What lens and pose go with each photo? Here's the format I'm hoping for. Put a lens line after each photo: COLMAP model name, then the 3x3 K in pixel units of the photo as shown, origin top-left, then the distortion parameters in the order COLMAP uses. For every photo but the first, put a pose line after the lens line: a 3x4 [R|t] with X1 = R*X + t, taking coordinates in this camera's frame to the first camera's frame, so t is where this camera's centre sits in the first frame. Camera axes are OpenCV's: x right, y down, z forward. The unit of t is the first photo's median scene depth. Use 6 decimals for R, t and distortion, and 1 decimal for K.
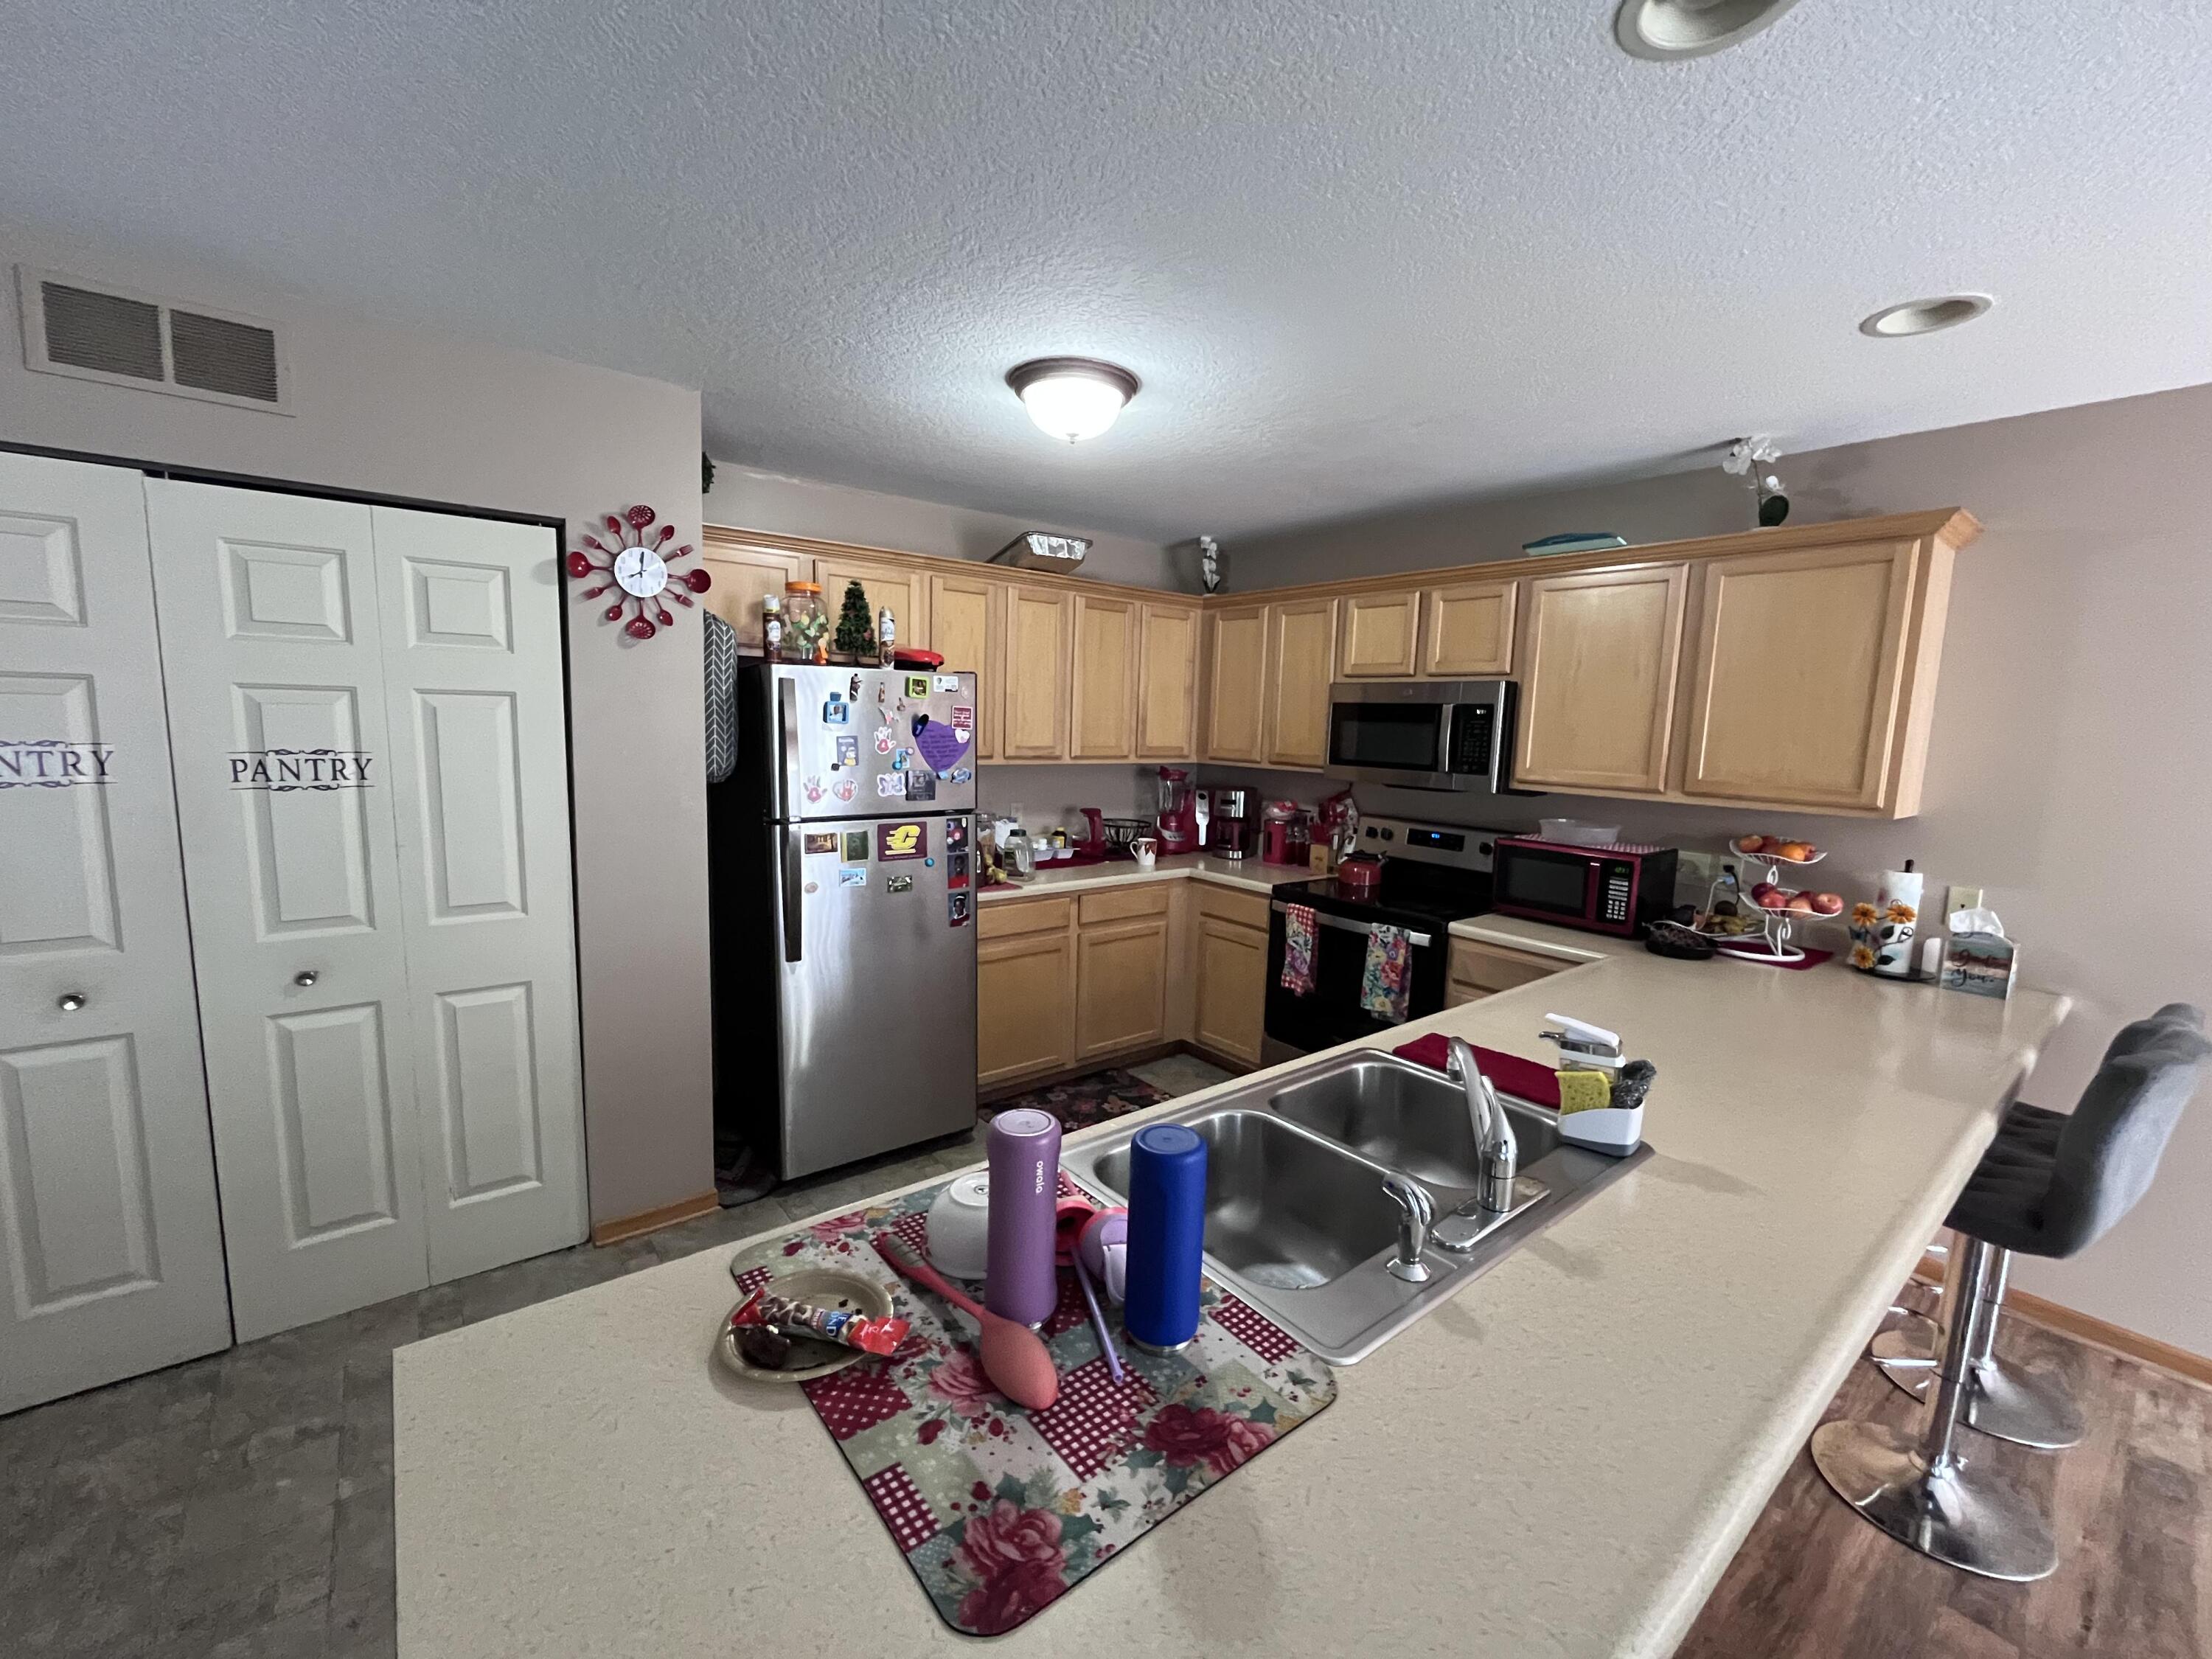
lens RADIAL K [[899.7, 0, 1116.6], [0, 899.7, 835.4], [0, 0, 1]] dist [-0.002611, 0.000380]
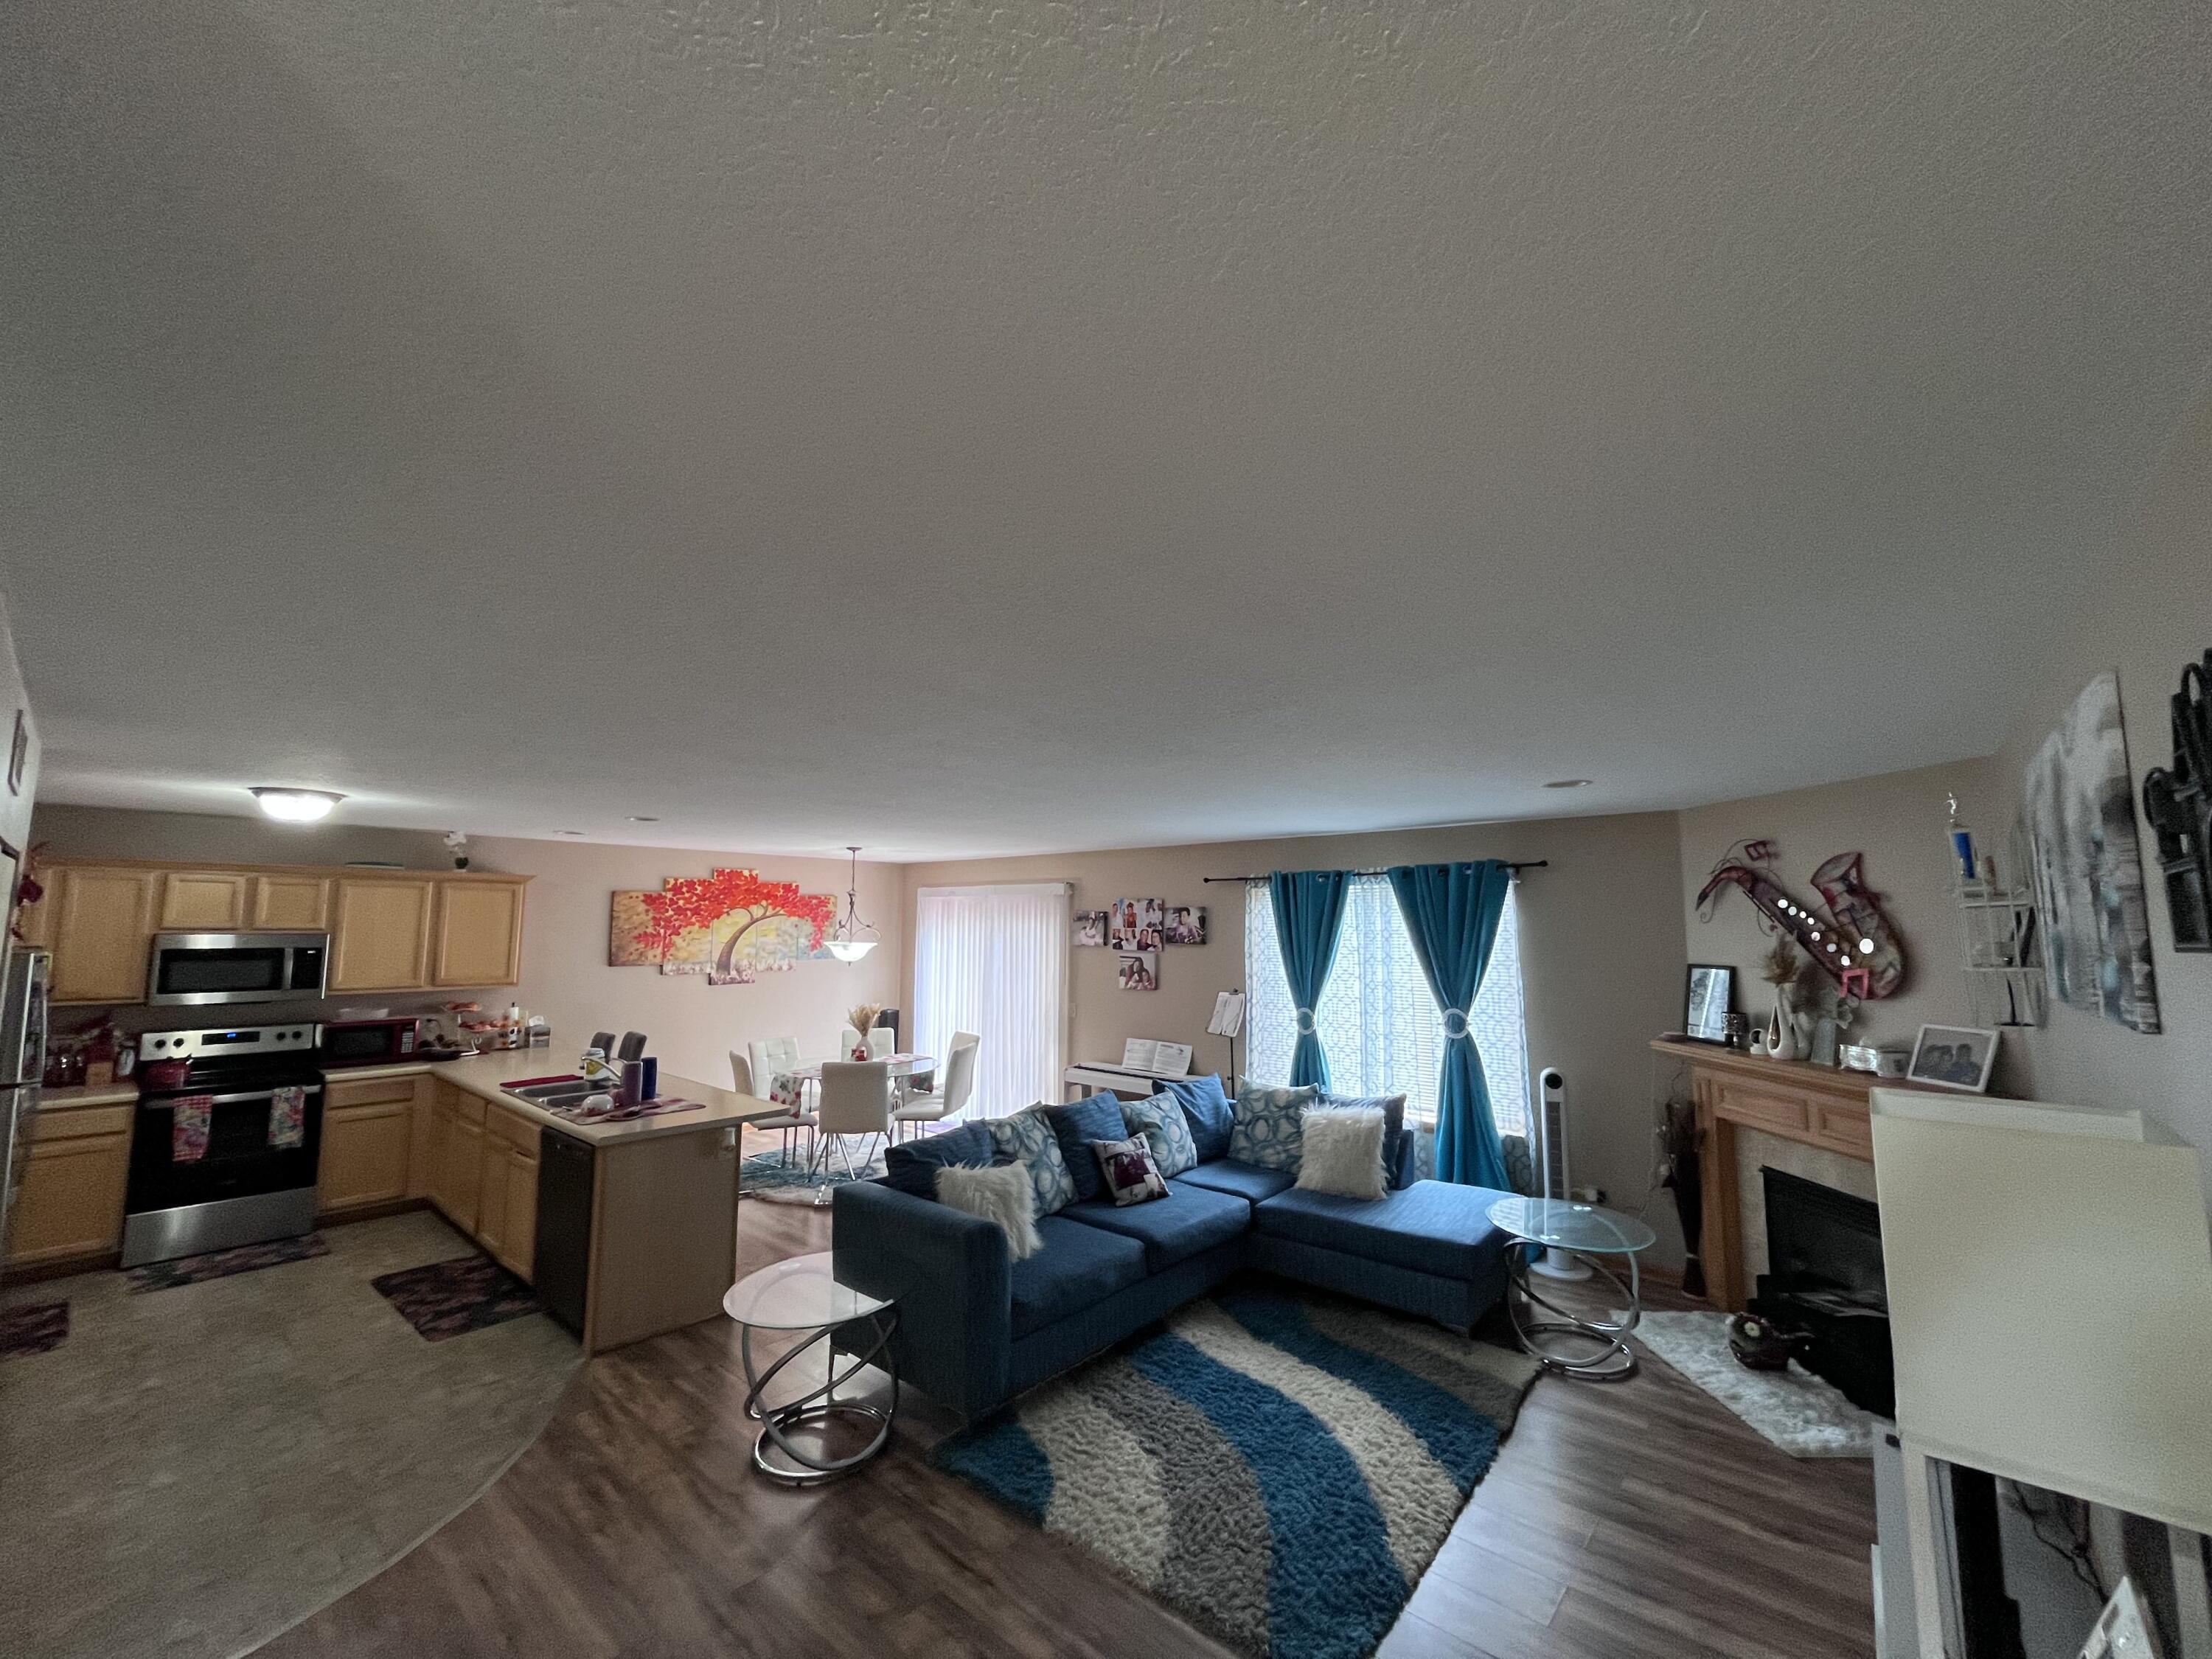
lens RADIAL K [[899.7, 0, 1102.7], [0, 899.7, 838.9], [0, 0, 1]] dist [-0.002611, 0.000380]
pose [[-0.200508, 0.067273, 0.977380, -1.597465], [0.115019, 0.992357, -0.044708, -0.101709], [-0.972917, 0.103452, -0.206713, -0.136437]]
